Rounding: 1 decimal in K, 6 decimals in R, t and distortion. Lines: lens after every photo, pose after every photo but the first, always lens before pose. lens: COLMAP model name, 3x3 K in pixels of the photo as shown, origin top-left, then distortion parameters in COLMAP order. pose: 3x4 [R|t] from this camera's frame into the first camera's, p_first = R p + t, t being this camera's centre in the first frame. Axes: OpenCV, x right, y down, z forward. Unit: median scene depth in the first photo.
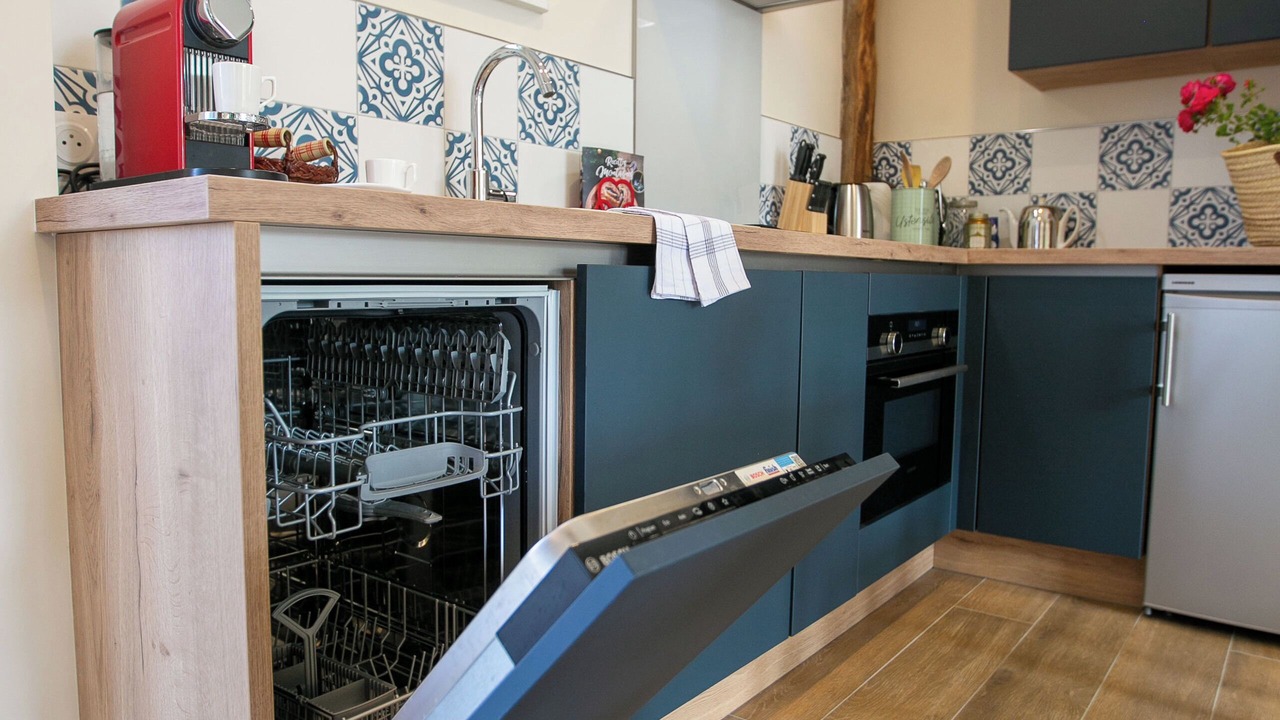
lens RADIAL K [[901.6, 0, 624.3], [0, 901.6, 360.2], [0, 0, 1]] dist [-0.063707, 0.035447]
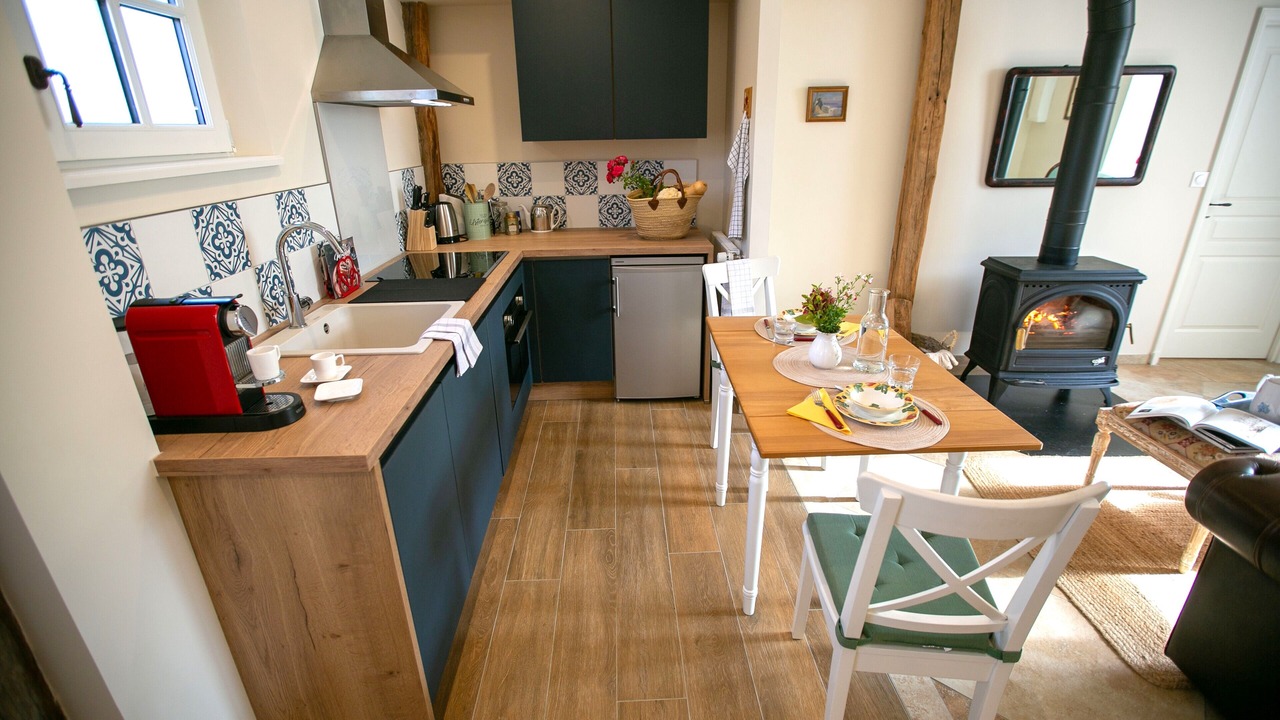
lens RADIAL K [[583.6, 0, 636.4], [0, 583.6, 353.0], [0, 0, 1]] dist [-0.061067, 0.025766]
pose [[0.760448, -0.252247, 0.598406, -0.260415], [0.081720, 0.951323, 0.297164, -0.286051], [-0.644236, -0.177076, 0.744046, -0.157711]]
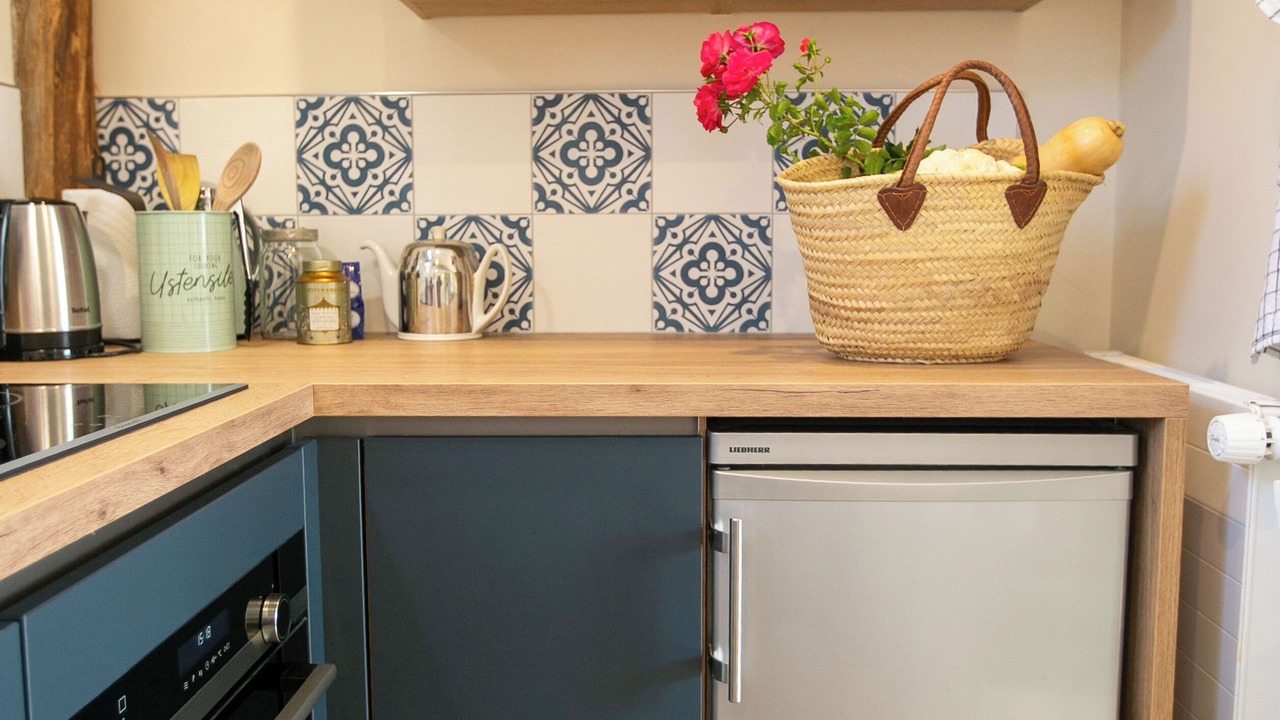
lens RADIAL K [[1188.6, 0, 623.6], [0, 1188.6, 362.1], [0, 0, 1]] dist [-0.039876, 0.015735]
pose [[0.803743, -0.079199, 0.589682, 0.179633], [0.067869, 0.996836, 0.041378, -0.158671], [-0.591093, 0.006764, 0.806575, 0.479016]]
